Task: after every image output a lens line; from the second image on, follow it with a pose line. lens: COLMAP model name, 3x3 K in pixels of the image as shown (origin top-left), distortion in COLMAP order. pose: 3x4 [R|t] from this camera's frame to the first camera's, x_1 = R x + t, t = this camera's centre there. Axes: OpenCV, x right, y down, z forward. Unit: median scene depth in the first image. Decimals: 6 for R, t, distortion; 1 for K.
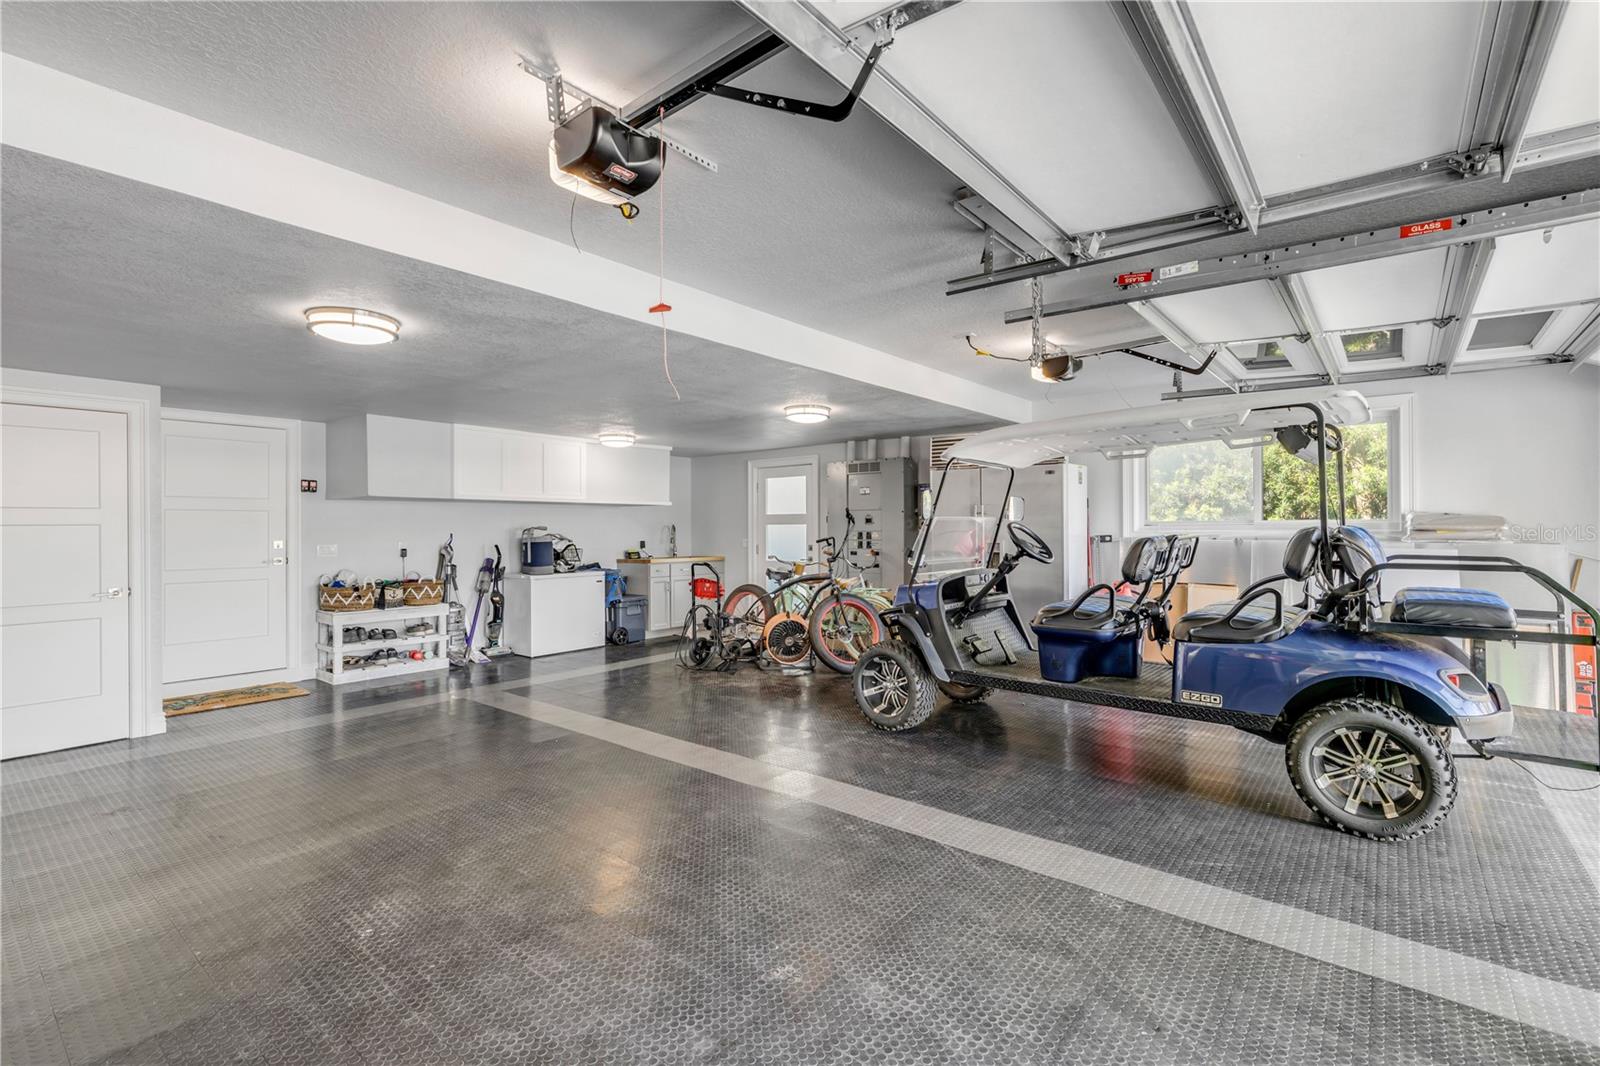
lens RADIAL K [[726.4, 0, 795.1], [0, 726.4, 518.2], [0, 0, 1]] dist [0.004447, -0.000380]
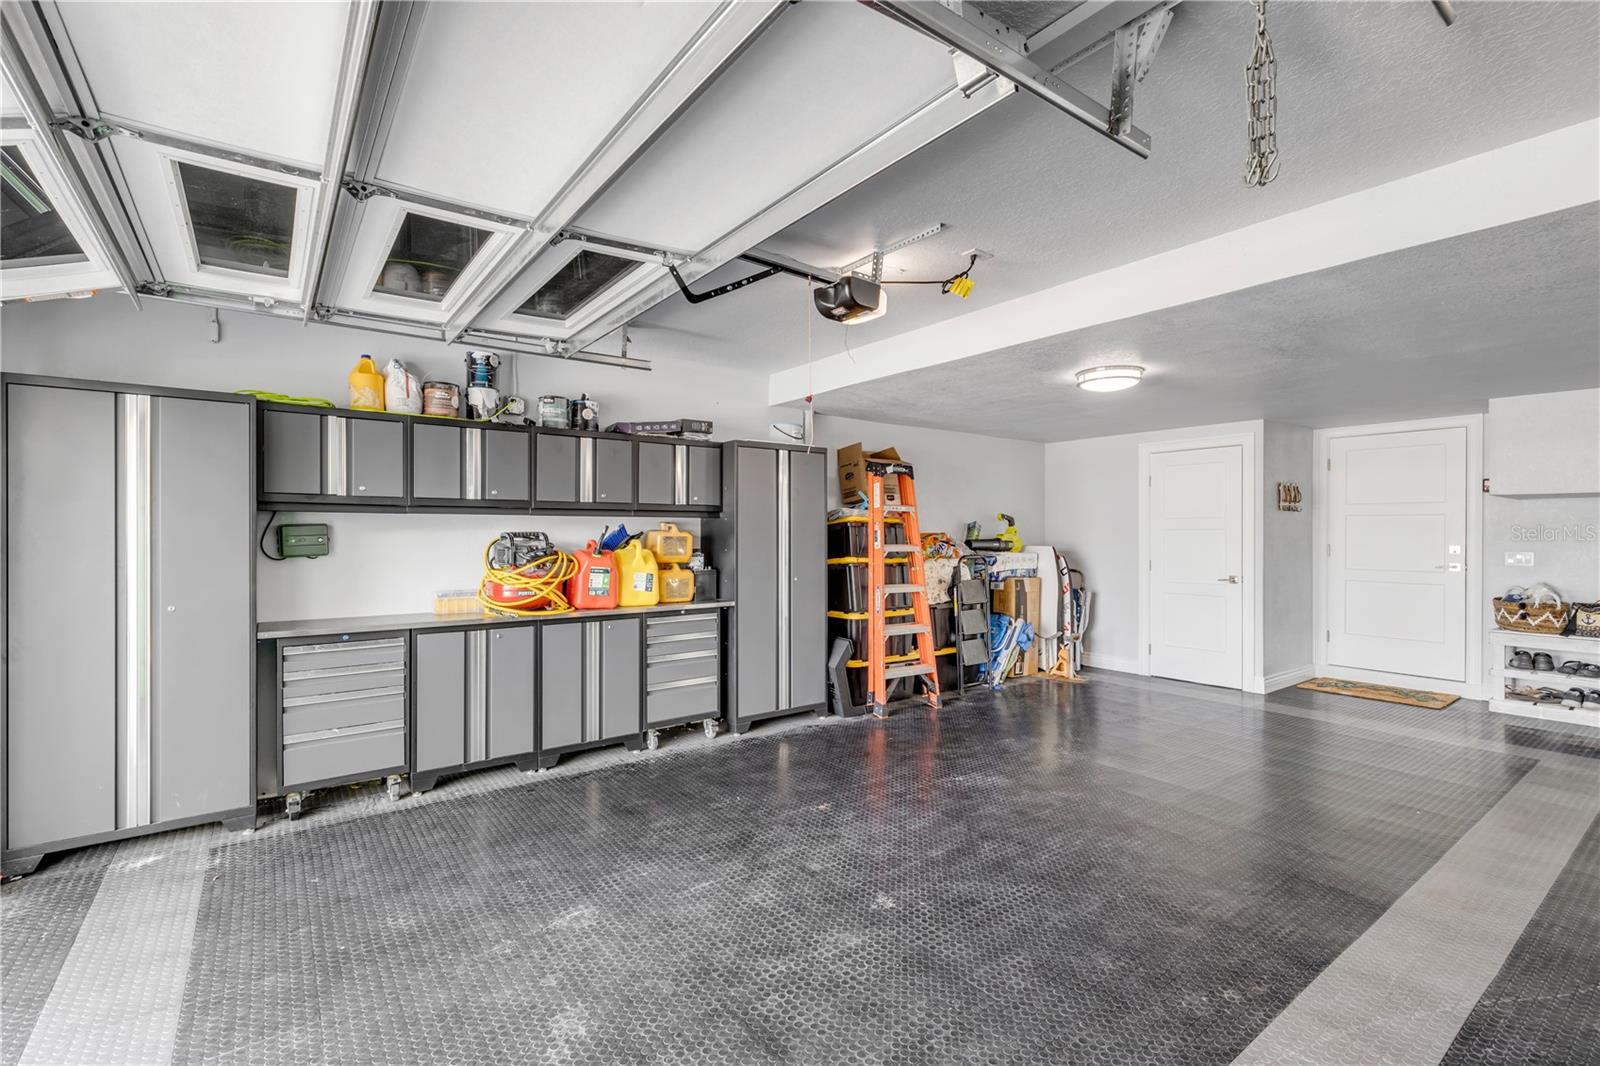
lens RADIAL K [[726.4, 0, 796.9], [0, 726.4, 534.8], [0, 0, 1]] dist [0.004447, -0.000380]
pose [[-0.245372, 0.009696, -0.969380, 0.999896], [0.006153, 0.999945, 0.008445, 0.009284], [0.969409, -0.003892, -0.245419, 0.985705]]
